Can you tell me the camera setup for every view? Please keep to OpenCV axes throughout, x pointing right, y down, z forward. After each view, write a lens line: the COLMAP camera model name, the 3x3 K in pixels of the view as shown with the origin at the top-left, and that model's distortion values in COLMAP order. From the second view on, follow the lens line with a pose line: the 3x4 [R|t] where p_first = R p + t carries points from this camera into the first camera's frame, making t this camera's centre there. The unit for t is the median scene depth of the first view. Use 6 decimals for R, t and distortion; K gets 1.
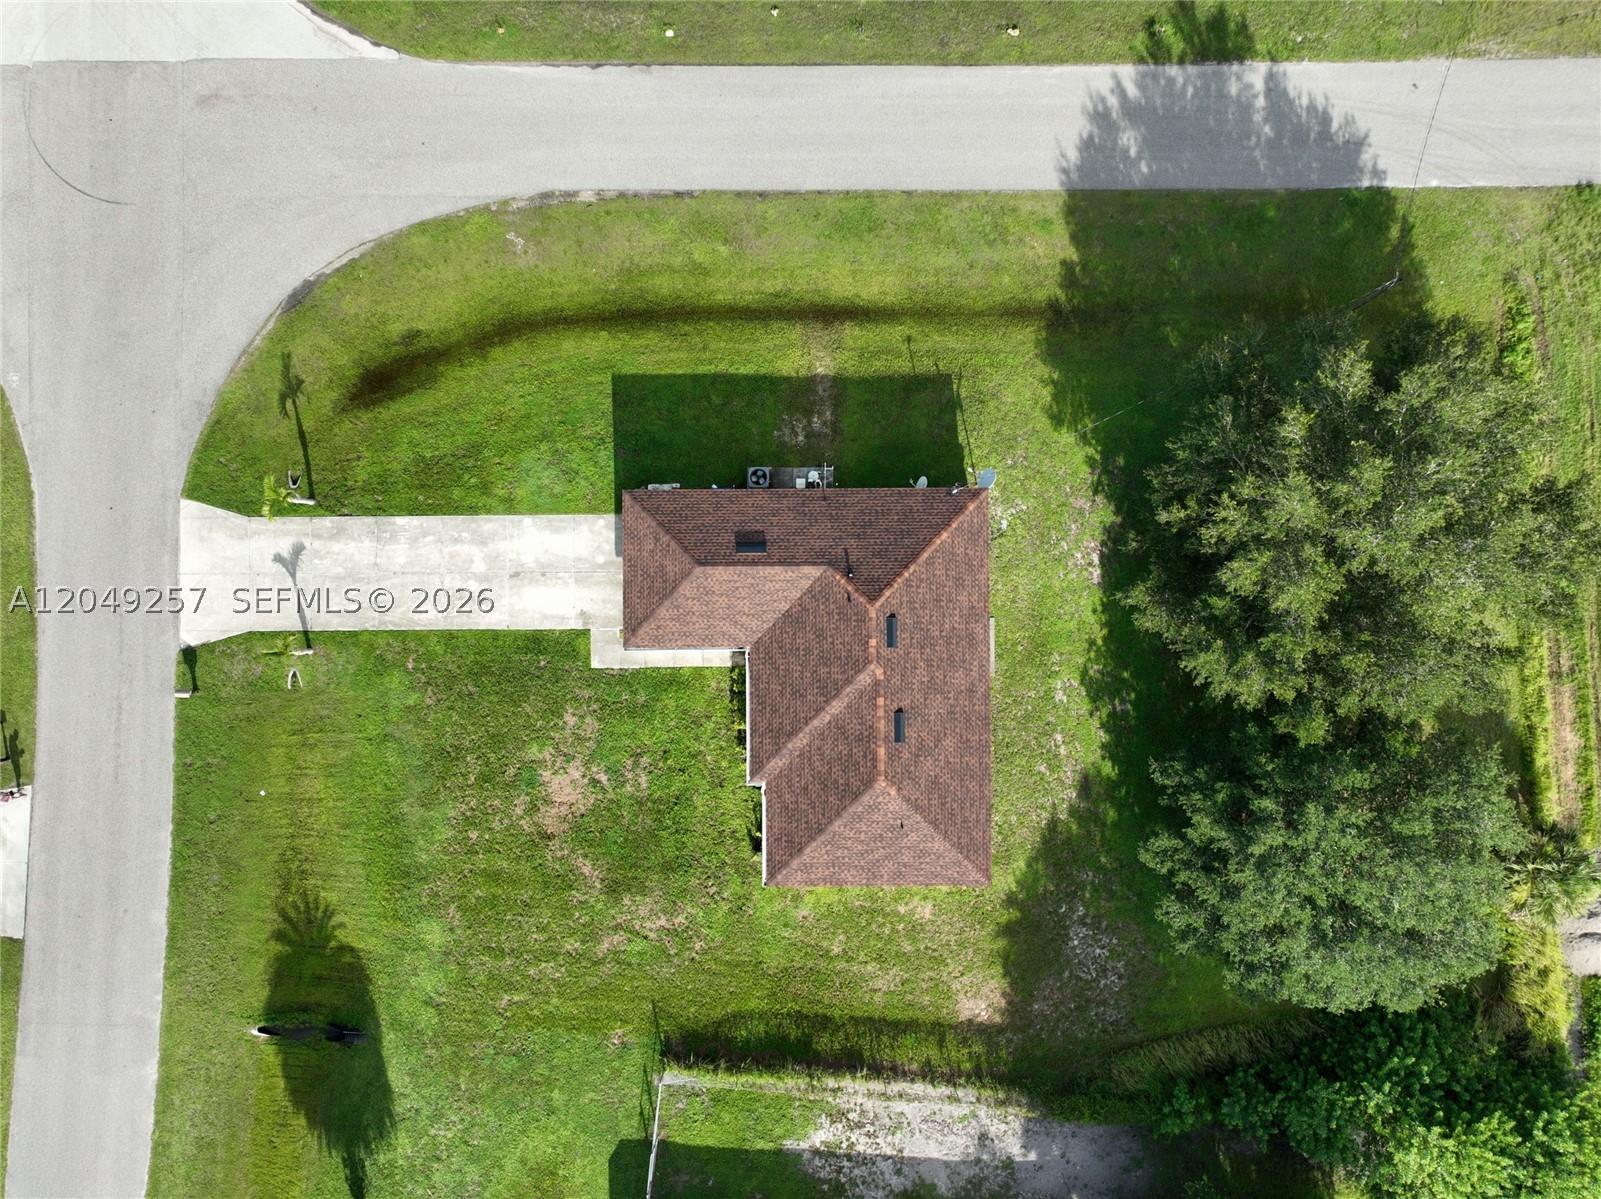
lens RADIAL K [[1123.0, 0, 800.5], [0, 1123.0, 599.5], [0, 0, 1]] dist [0.005703, 0.008073]
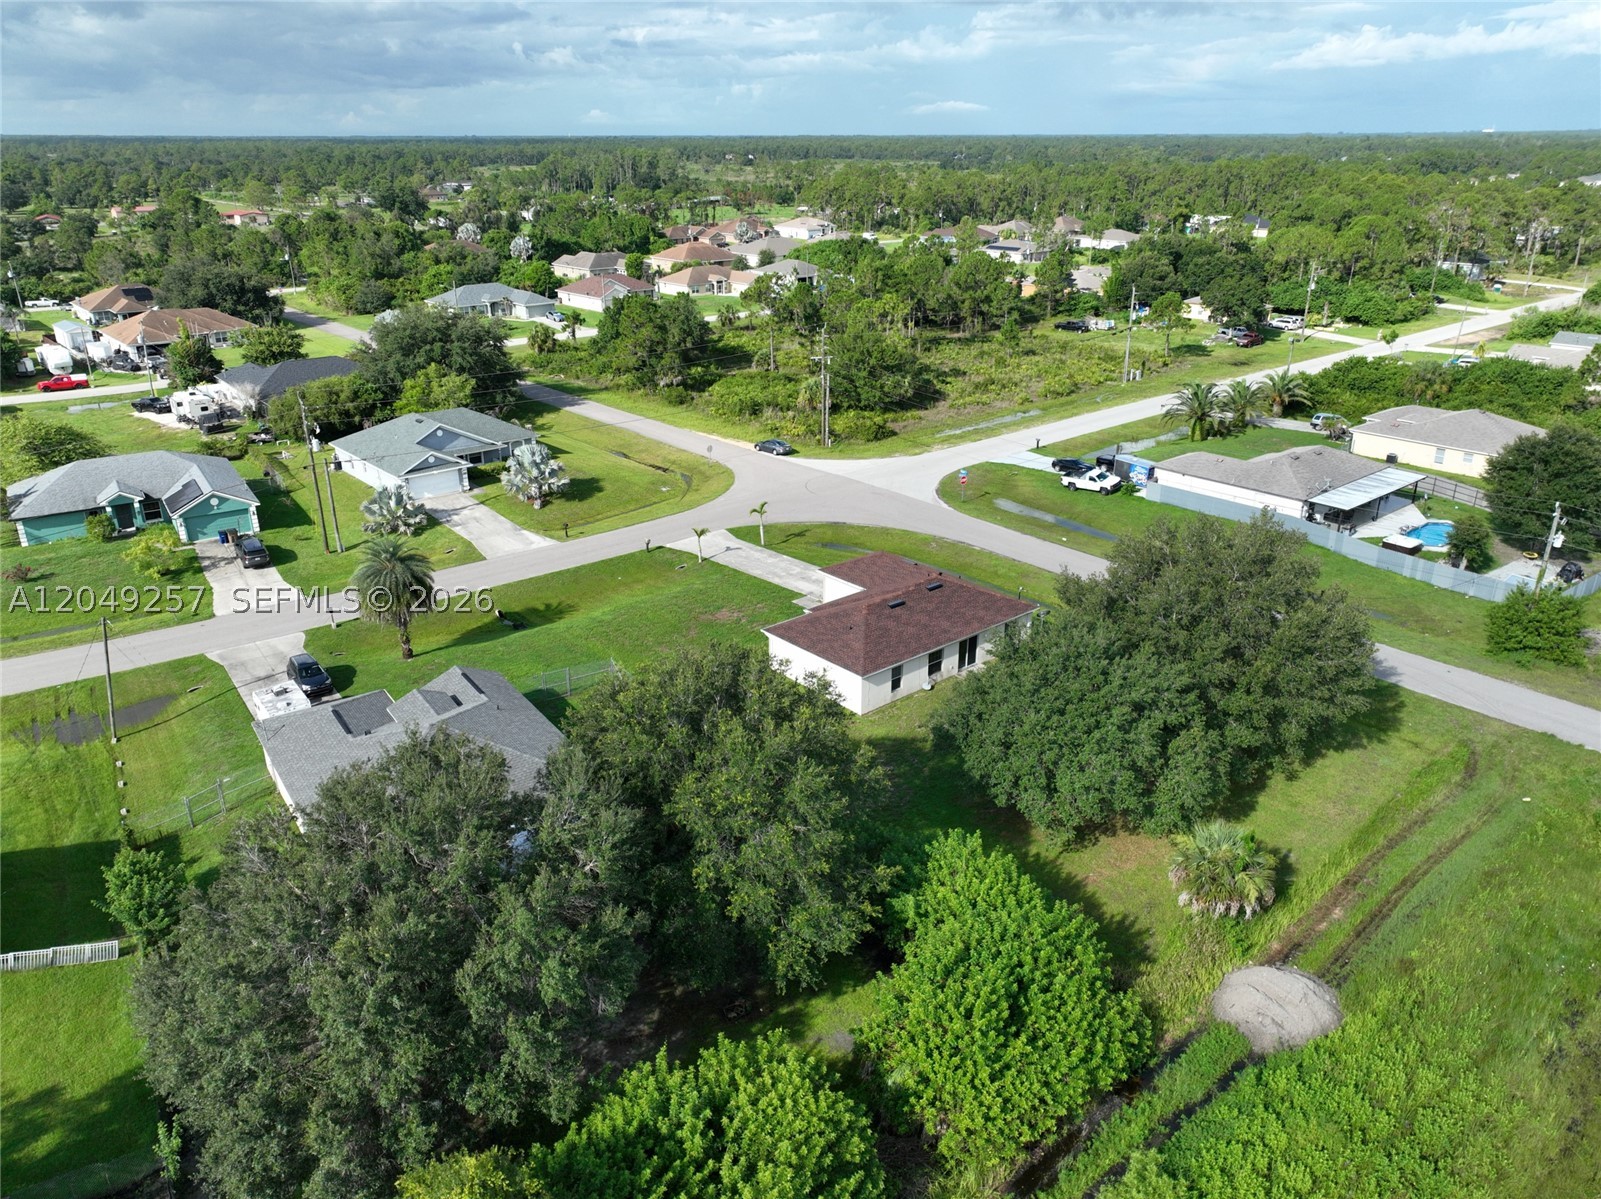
lens RADIAL K [[1123.0, 0, 800.5], [0, 1123.0, 599.5], [0, 0, 1]] dist [0.005703, 0.008073]
pose [[0.658326, 0.299493, -0.690588, 0.959221], [-0.752726, 0.265778, -0.602300, 1.048797], [0.003159, 0.916333, 0.400405, 0.317109]]
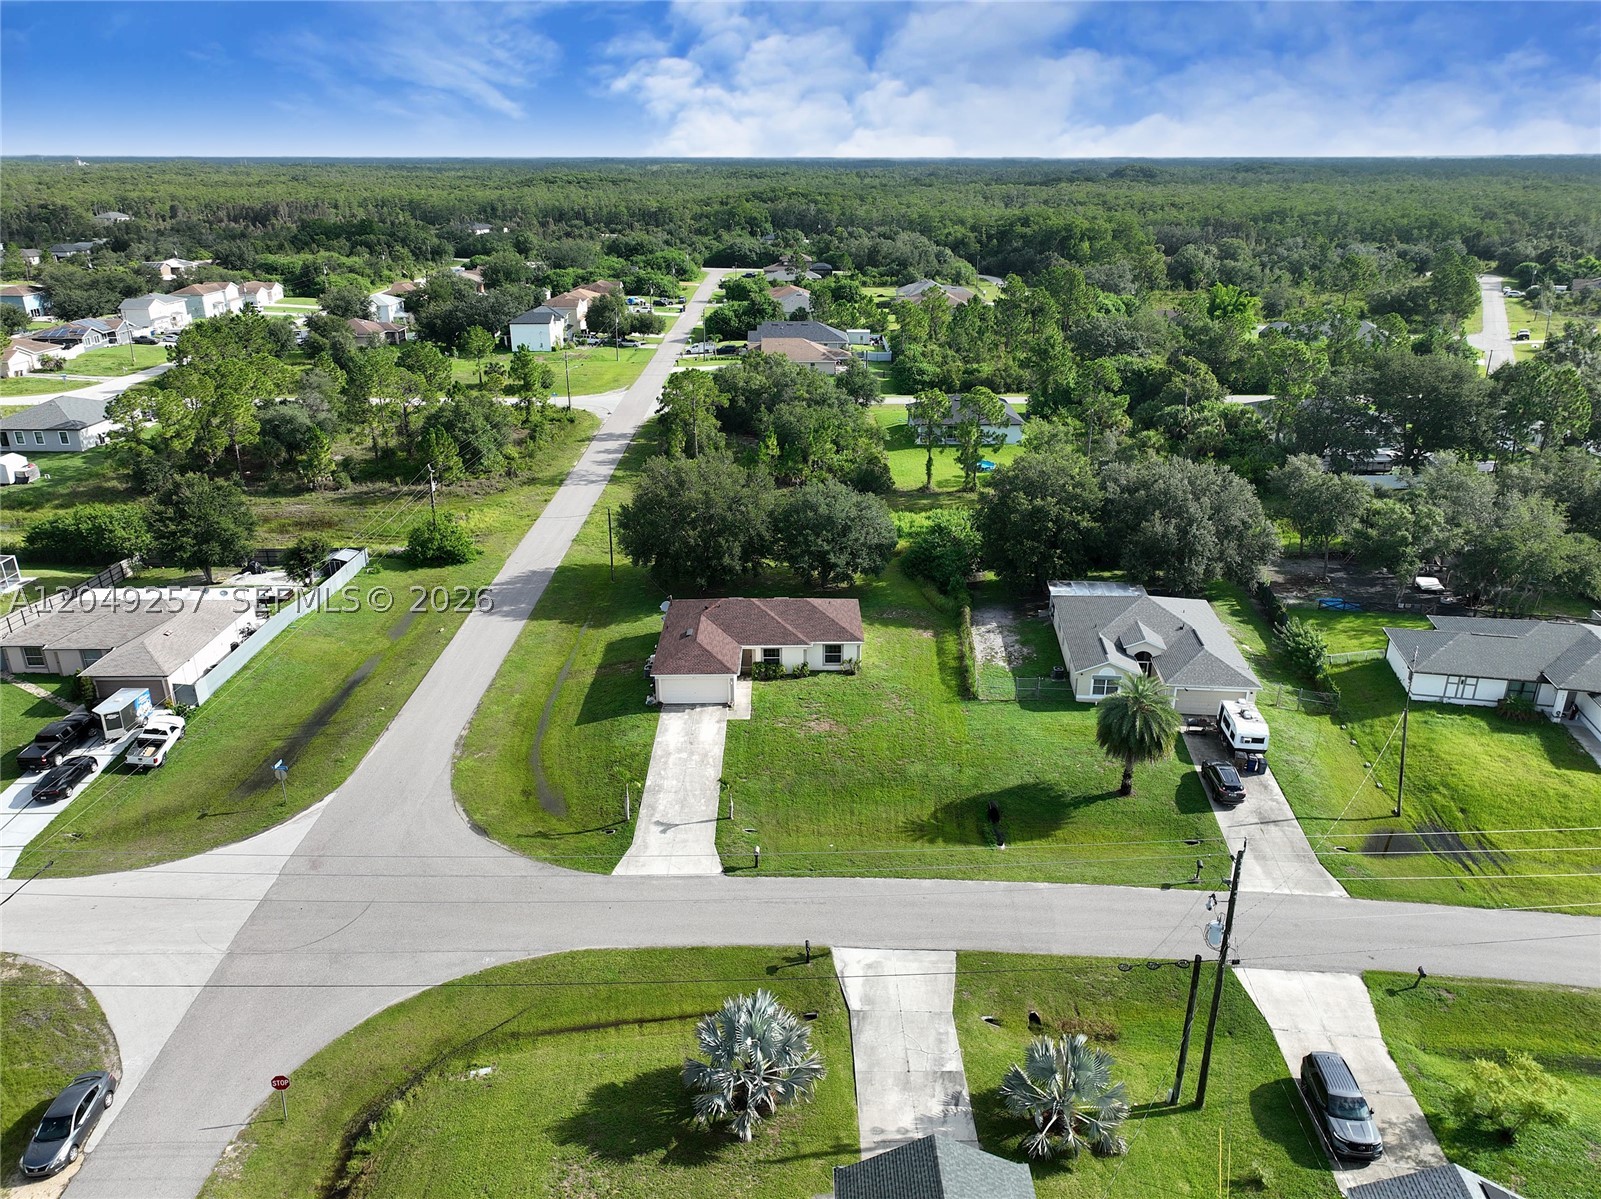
lens RADIAL K [[1115.3, 0, 797.5], [0, 1115.3, 616.9], [0, 0, 1]] dist [0.008079, 0.000927]
pose [[-0.004012, -0.369527, 0.929211, -1.664477], [0.999865, 0.013323, 0.009615, 0.114160], [-0.015933, 0.929125, 0.369423, 0.230611]]
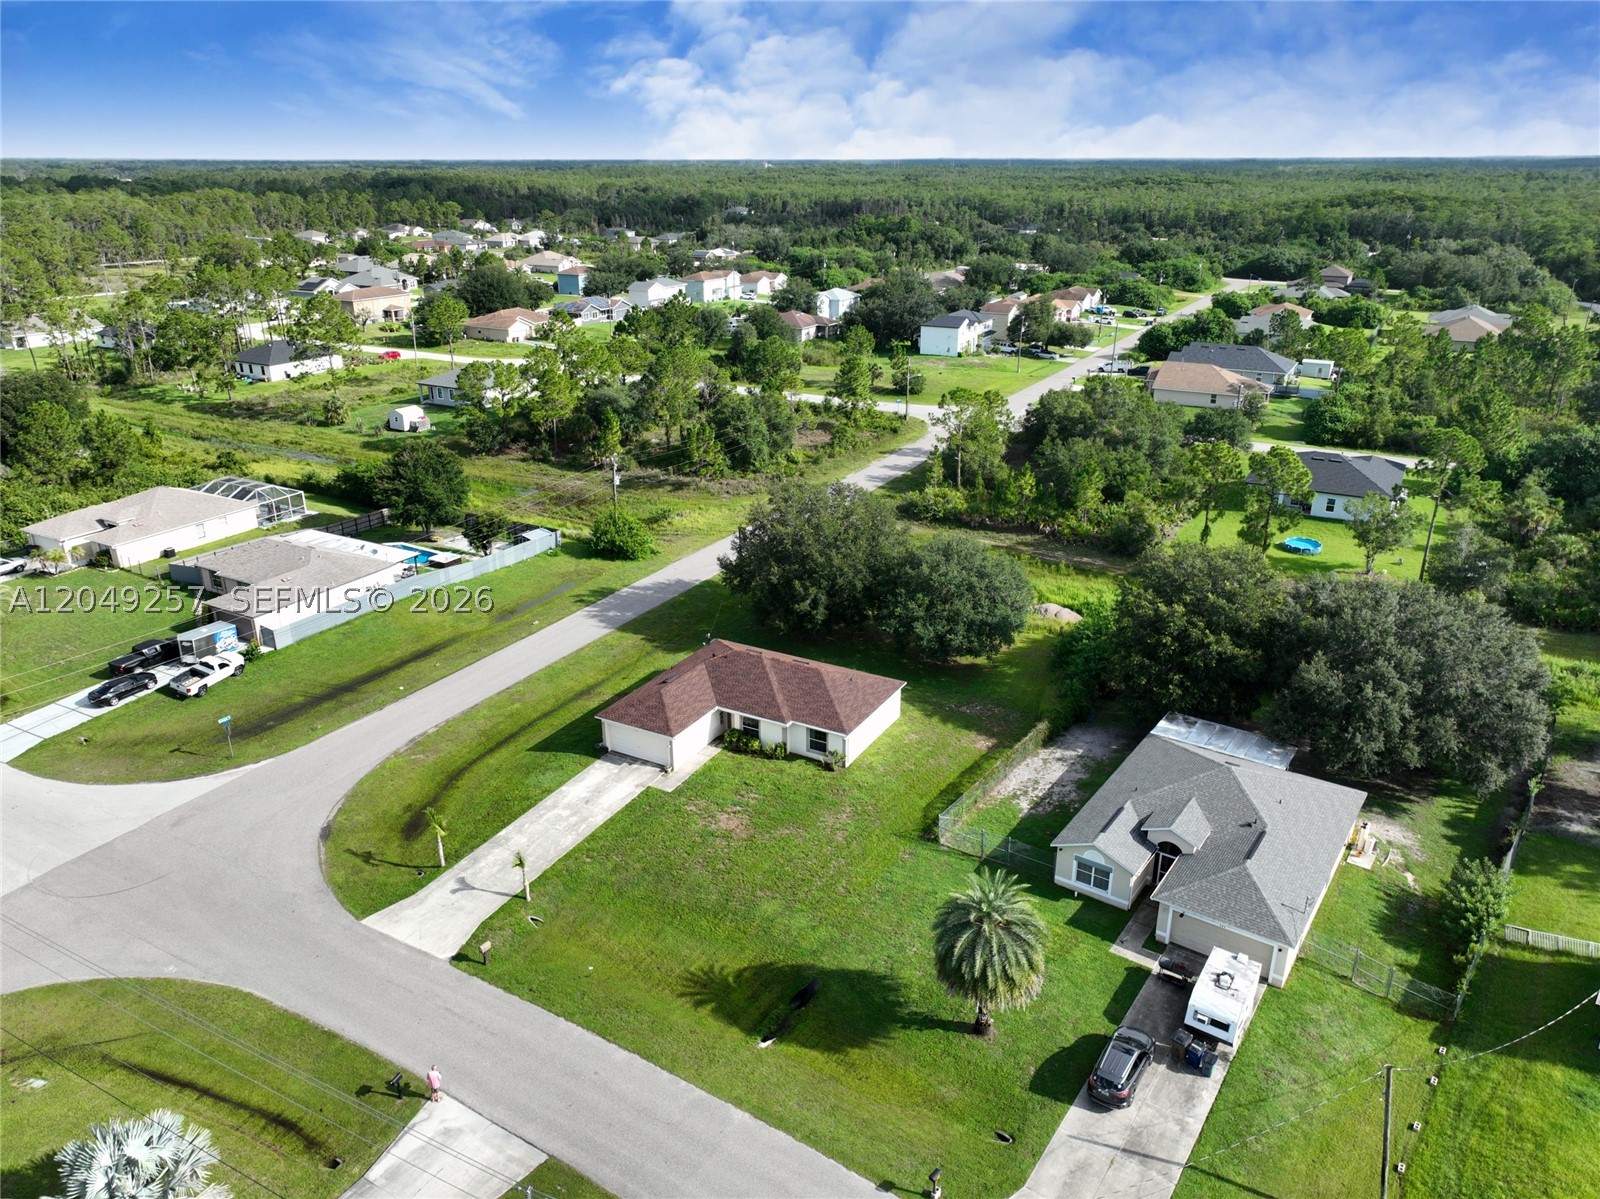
lens RADIAL K [[1122.3, 0, 800.0], [0, 1122.3, 599.5], [0, 0, 1]] dist [0.005703, 0.008073]
pose [[0.494123, -0.306712, 0.813492, -1.207040], [0.869182, 0.194819, -0.454497, 0.819861], [-0.019084, 0.931651, 0.362853, 0.220537]]
